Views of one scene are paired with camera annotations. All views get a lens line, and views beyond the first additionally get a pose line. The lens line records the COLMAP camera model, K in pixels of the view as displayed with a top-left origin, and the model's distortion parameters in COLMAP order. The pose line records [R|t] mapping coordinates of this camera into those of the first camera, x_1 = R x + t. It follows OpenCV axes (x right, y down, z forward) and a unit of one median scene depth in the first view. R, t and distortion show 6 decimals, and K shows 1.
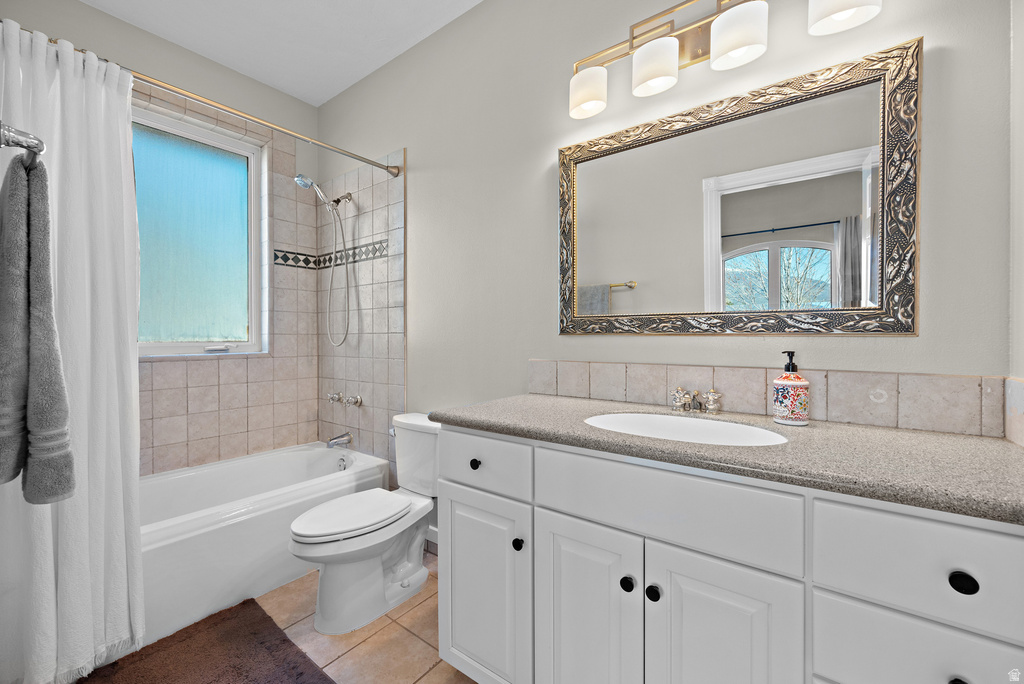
lens RADIAL K [[421.4, 0, 513.2], [0, 421.4, 339.3], [0, 0, 1]] dist [-0.004346, -0.000681]
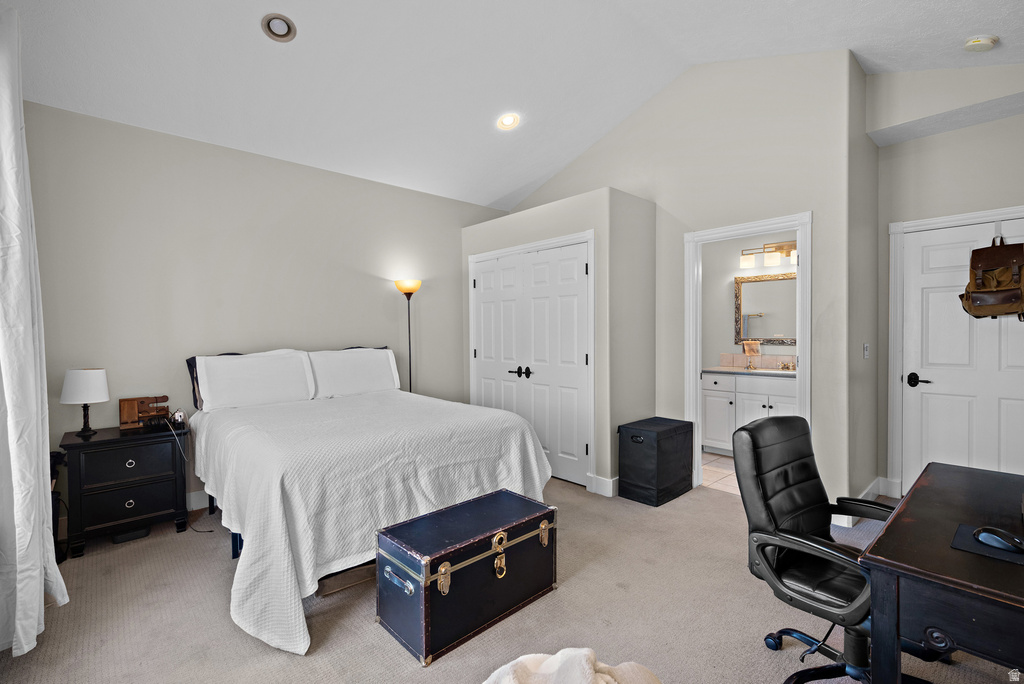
lens RADIAL K [[457.9, 0, 519.7], [0, 457.9, 342.8], [0, 0, 1]] dist [0.003010, -0.000656]
pose [[0.980717, -0.004326, -0.195385, -0.746724], [0.006715, 0.999911, 0.011565, -0.072496], [0.195317, -0.012654, 0.980658, -2.411642]]
